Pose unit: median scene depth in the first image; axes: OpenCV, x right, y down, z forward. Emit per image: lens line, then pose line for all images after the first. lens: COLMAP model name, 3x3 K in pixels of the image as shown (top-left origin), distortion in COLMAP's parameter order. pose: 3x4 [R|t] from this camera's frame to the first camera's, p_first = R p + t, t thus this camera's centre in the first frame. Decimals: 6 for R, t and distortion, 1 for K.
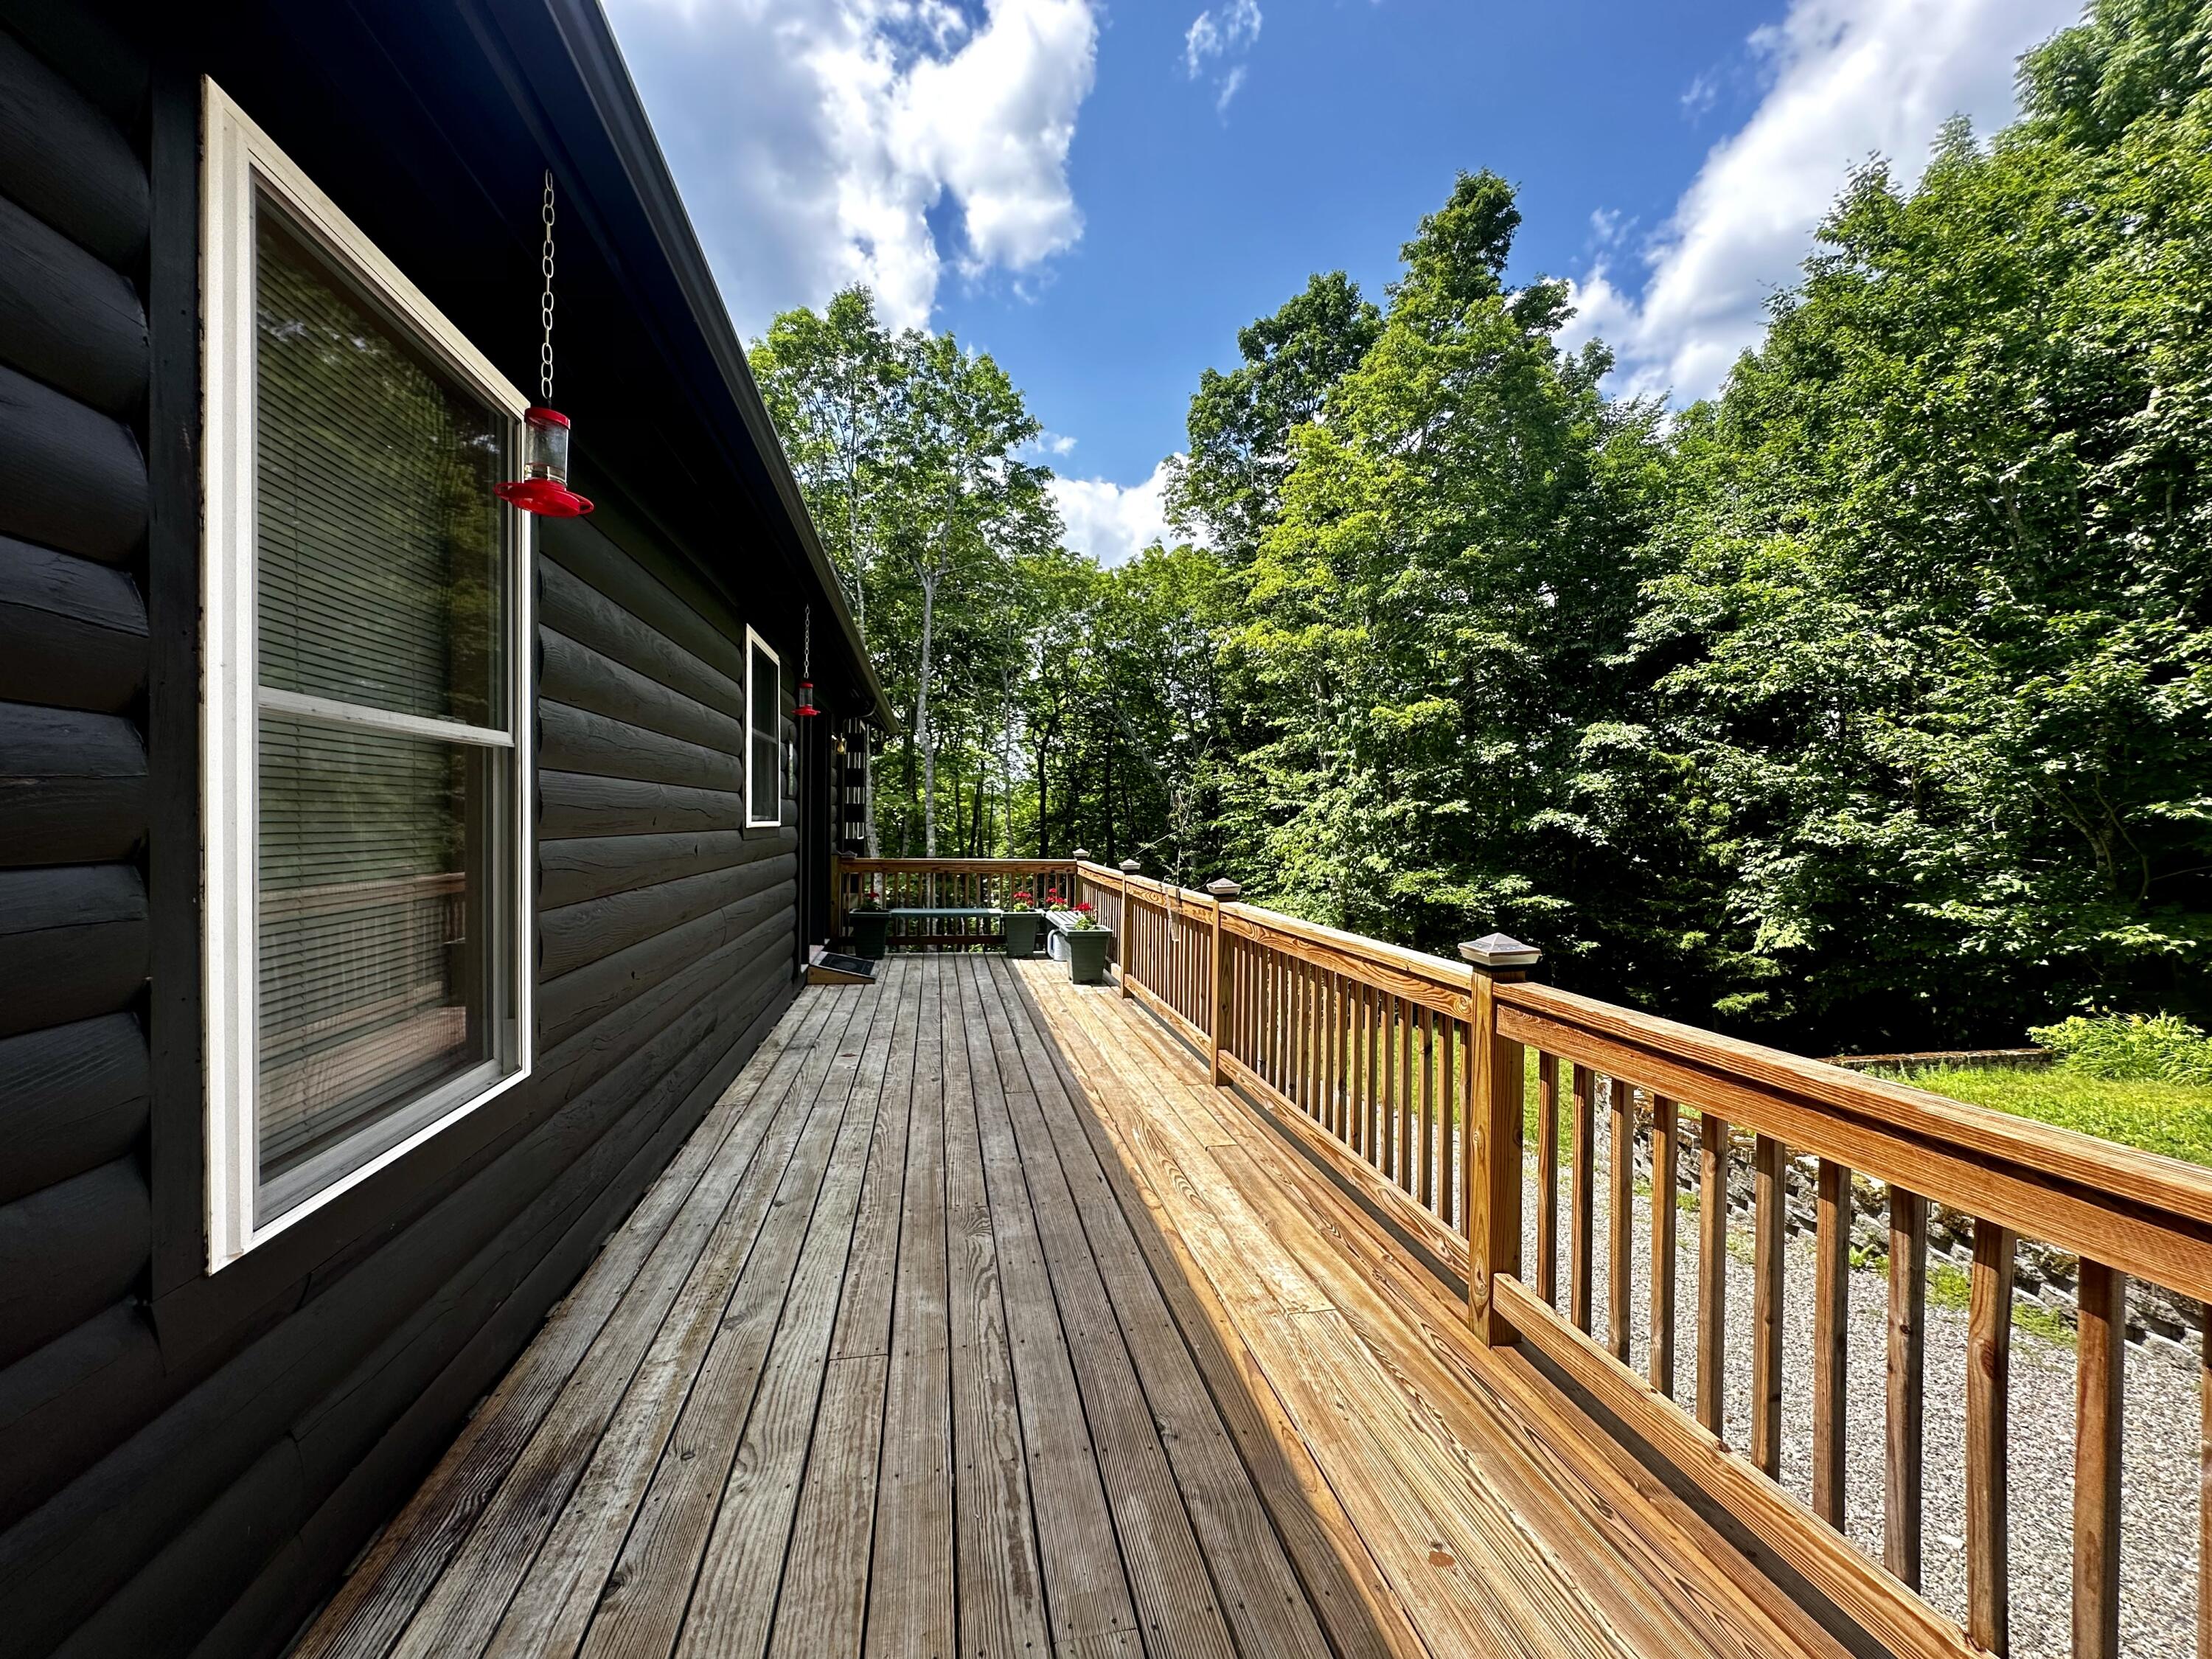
lens RADIAL K [[907.8, 0, 1111.2], [0, 907.8, 815.1], [0, 0, 1]] dist [-0.001544, 0.000629]
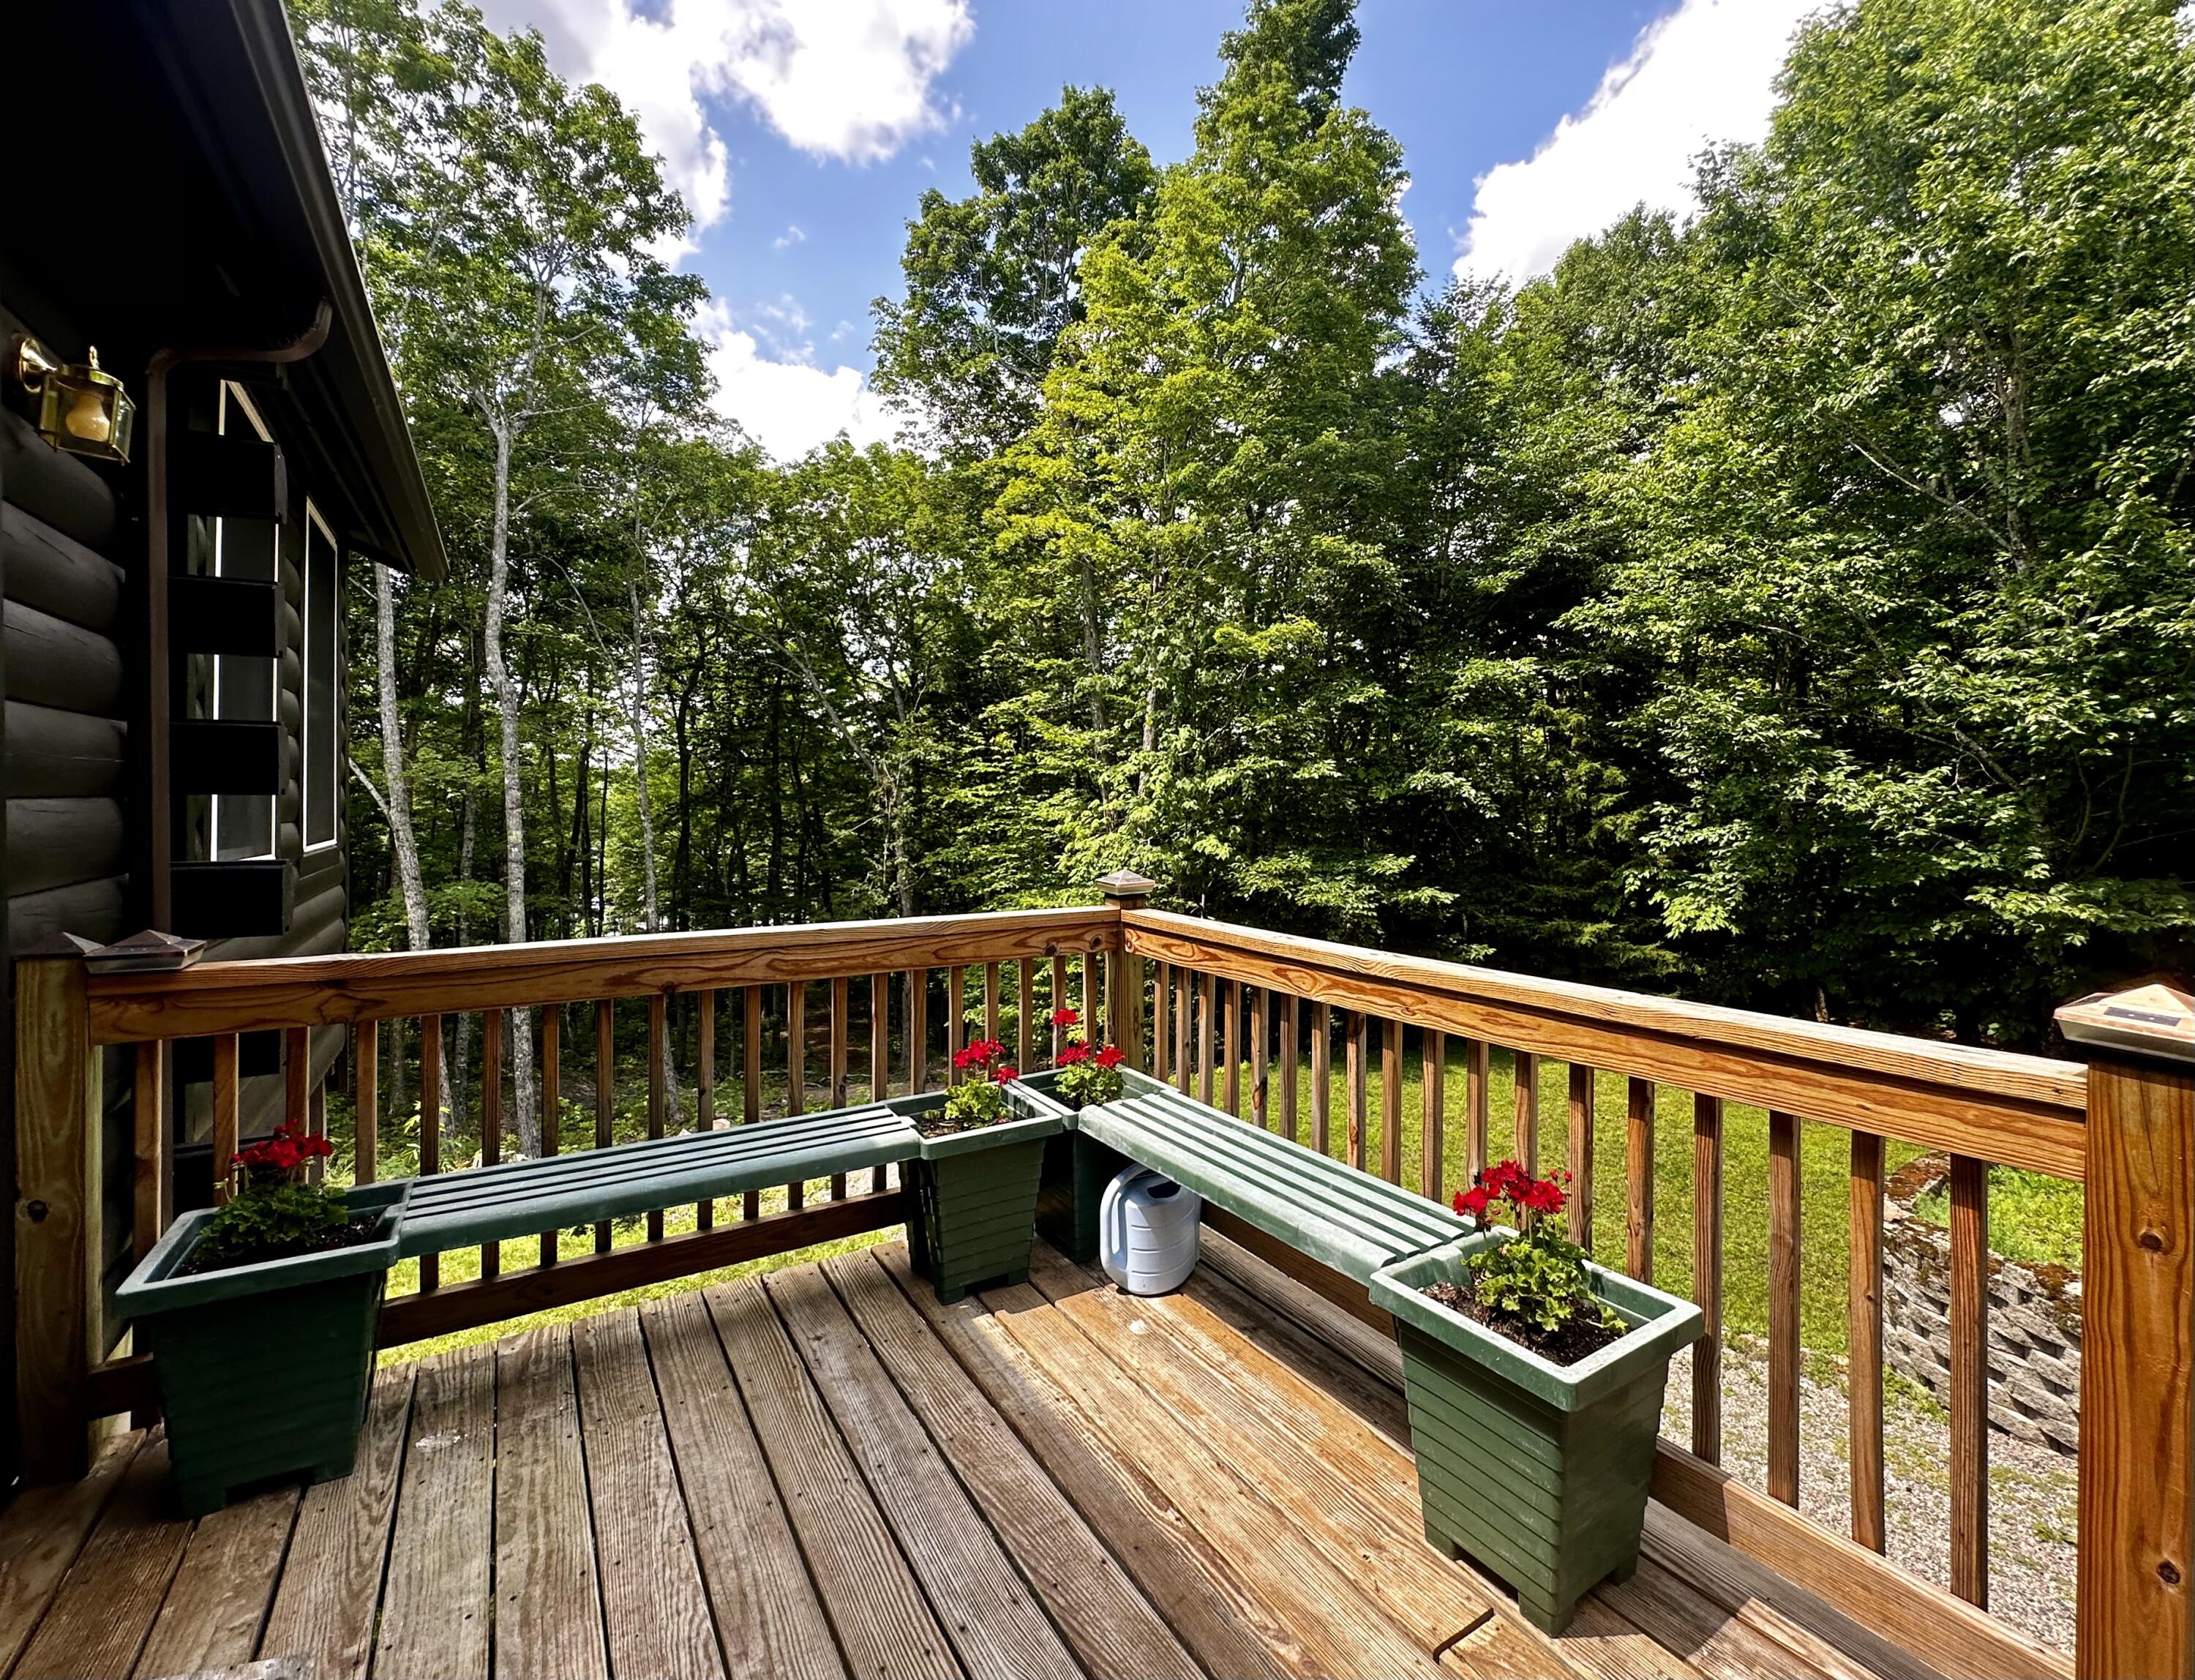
lens RADIAL K [[978.7, 0, 1113.3], [0, 978.7, 804.7], [0, 0, 1]] dist [0.005194, 0.000409]
pose [[0.935744, -0.015069, 0.352358, -0.047383], [0.011255, 0.999854, 0.012871, 0.003219], [-0.352500, -0.008078, 0.935777, 0.207305]]
